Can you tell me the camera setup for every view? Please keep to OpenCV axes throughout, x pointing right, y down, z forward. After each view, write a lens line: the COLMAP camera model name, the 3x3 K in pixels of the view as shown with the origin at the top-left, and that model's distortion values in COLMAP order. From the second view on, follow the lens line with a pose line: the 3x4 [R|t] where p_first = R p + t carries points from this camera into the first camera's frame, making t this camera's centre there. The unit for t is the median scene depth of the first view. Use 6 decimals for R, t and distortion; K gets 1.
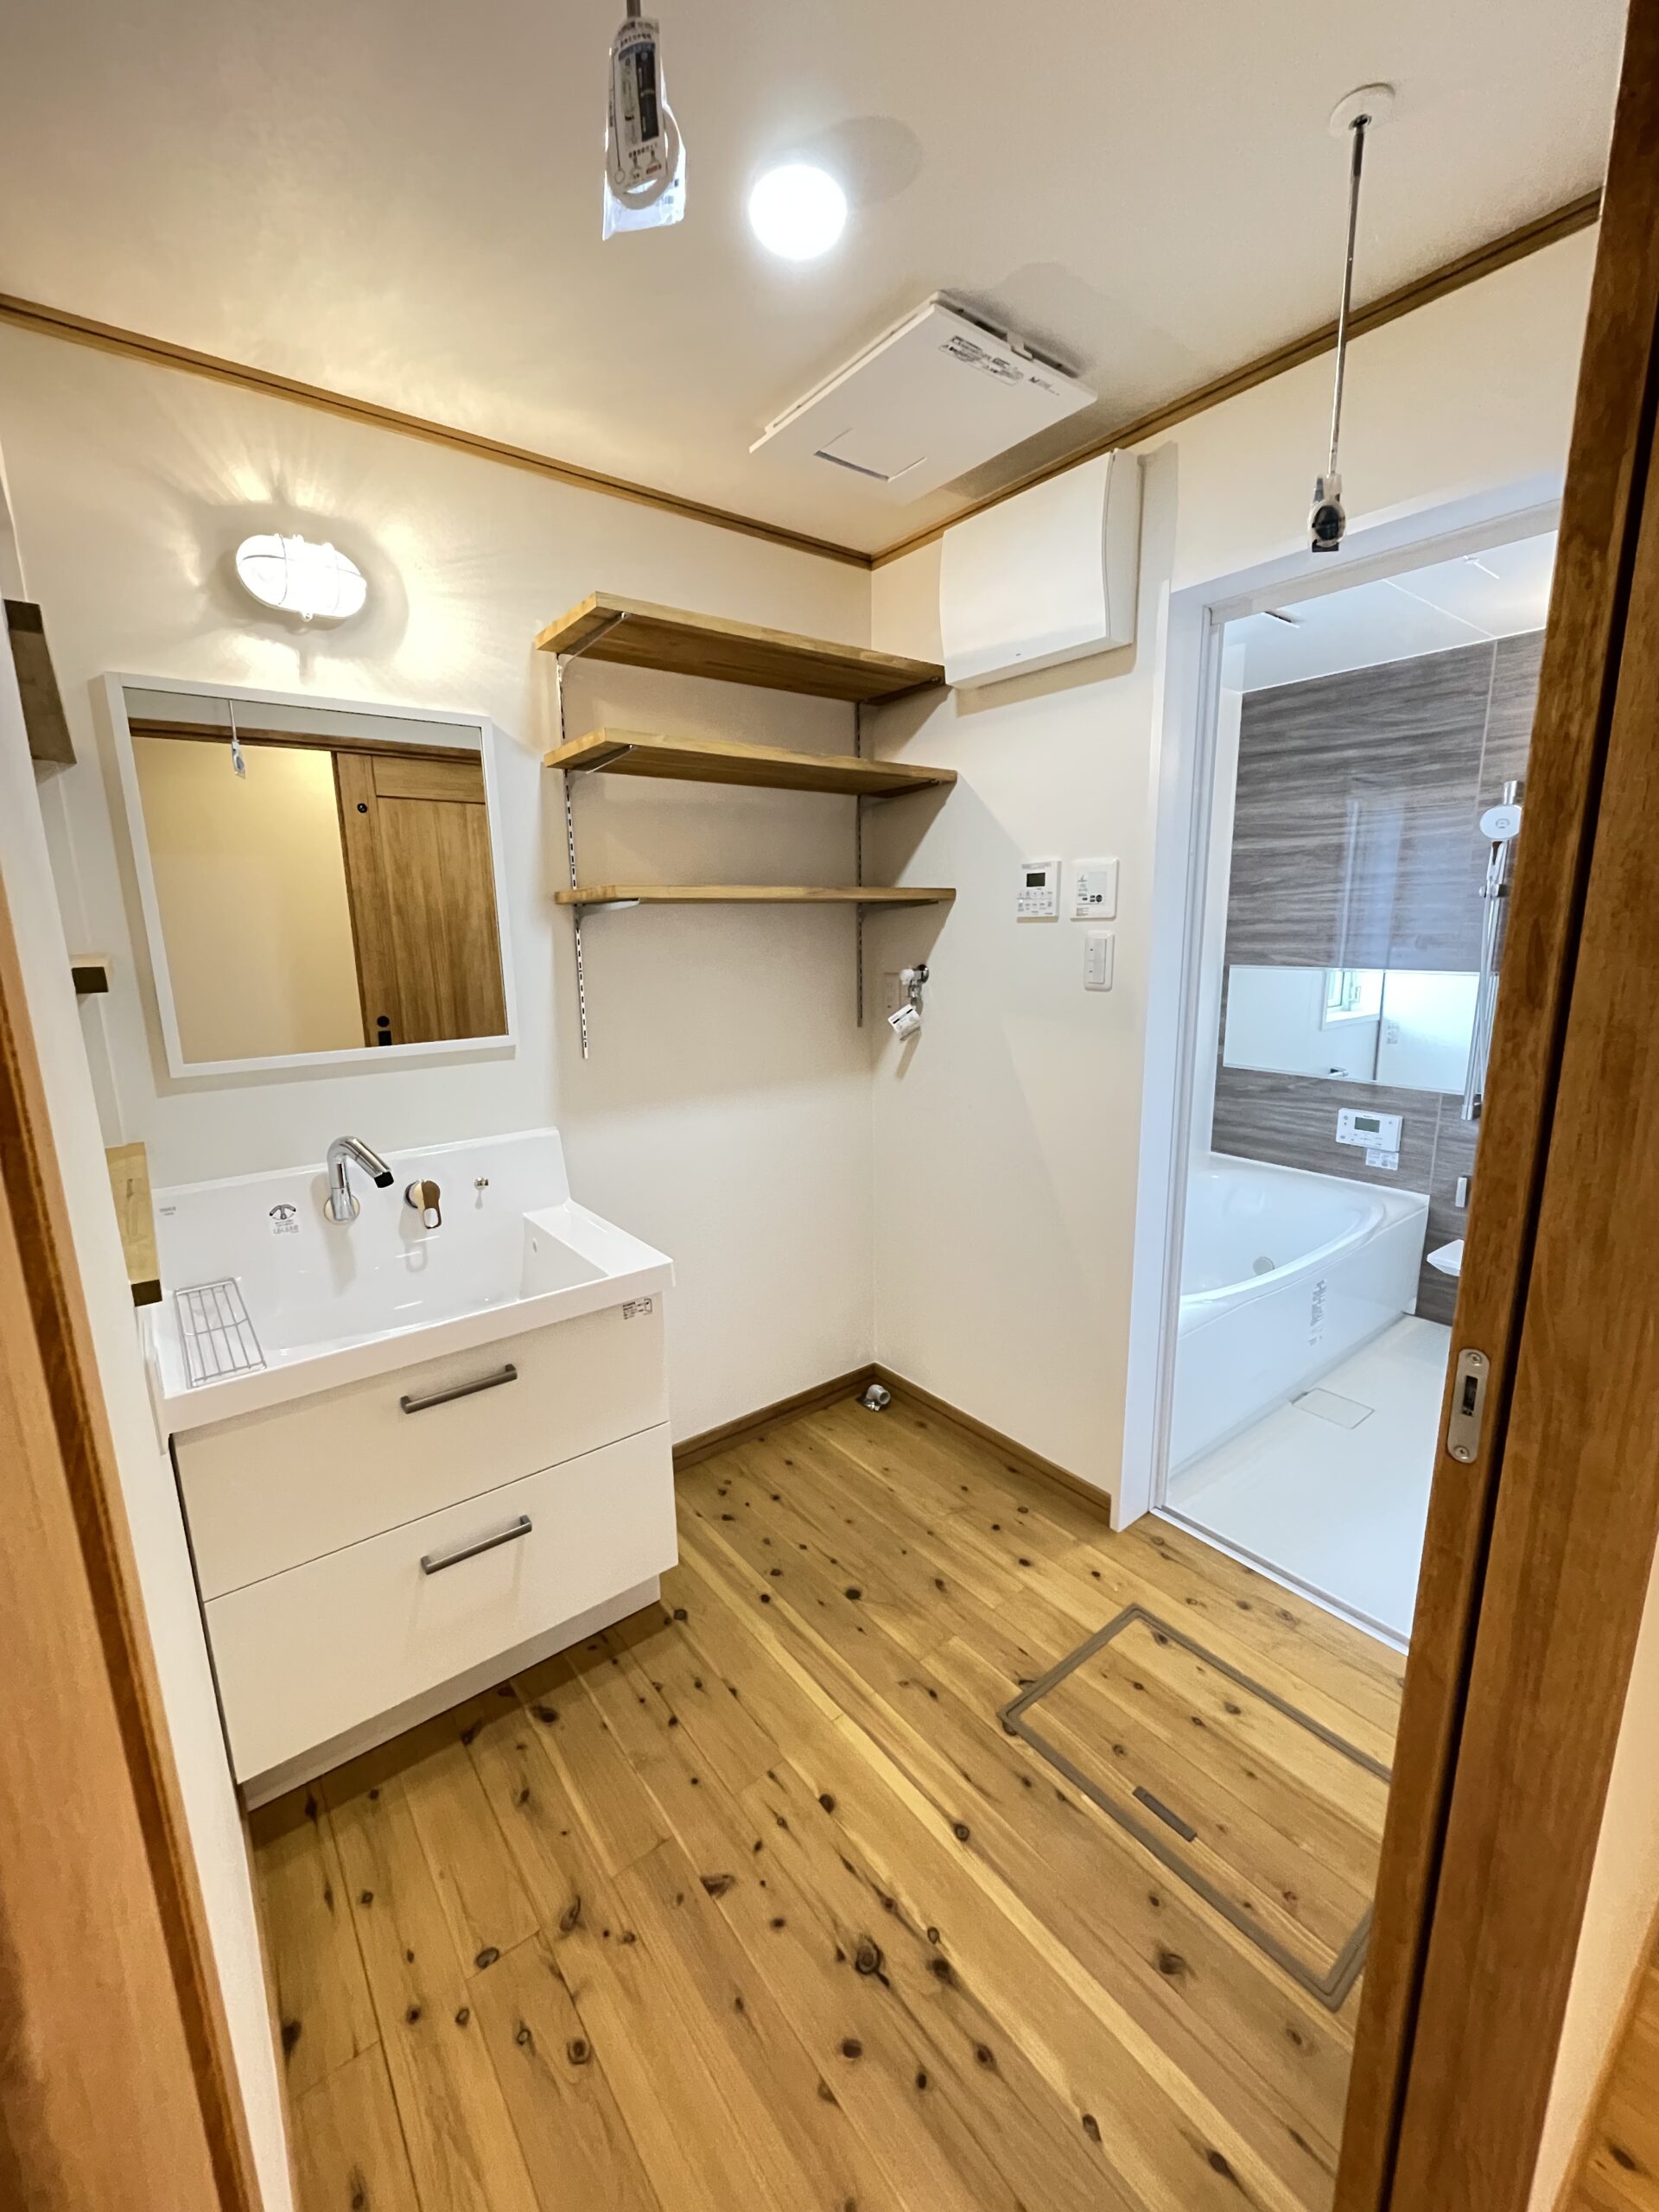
lens RADIAL K [[891.6, 0, 827.6], [0, 891.6, 1107.5], [0, 0, 1]] dist [0.001171, 0.000123]
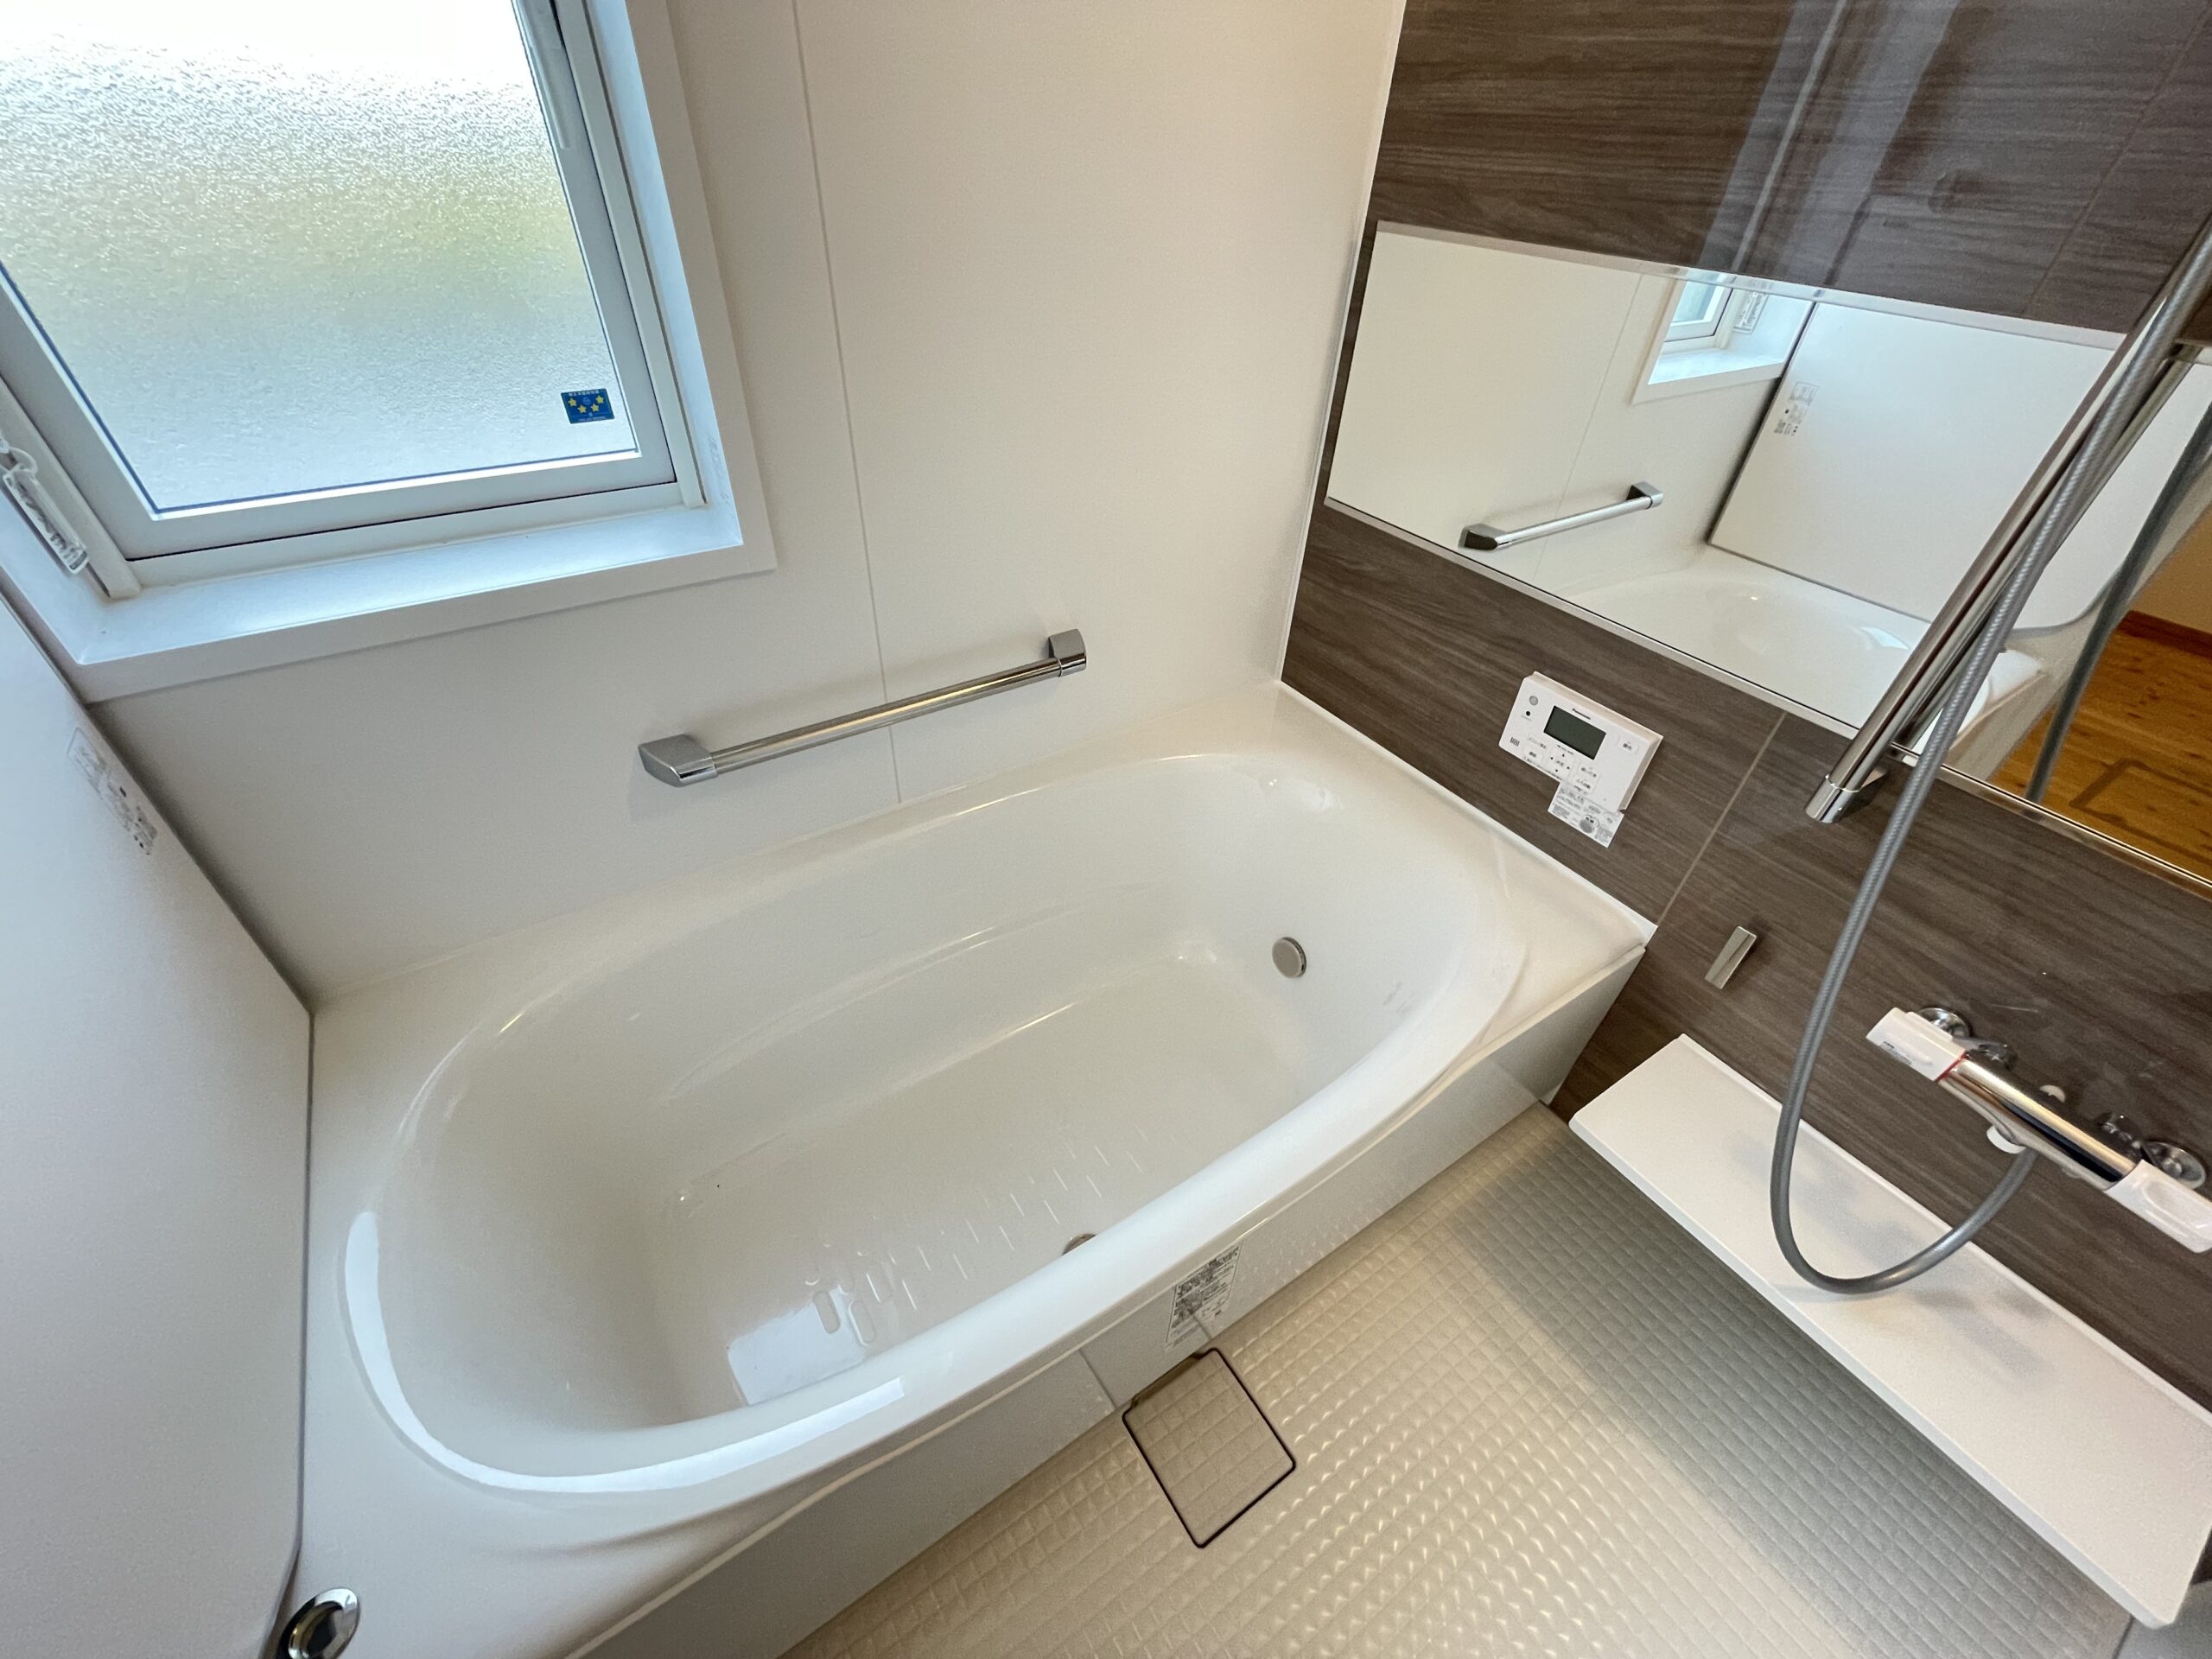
lens RADIAL K [[891.6, 0, 1109.4], [0, 891.6, 831.1], [0, 0, 1]] dist [0.001171, 0.000123]
pose [[0.995062, 0.097006, -0.021008, 0.392088], [-0.076203, 0.882272, 0.464530, -0.105787], [0.063596, -0.460636, 0.885308, 0.586424]]
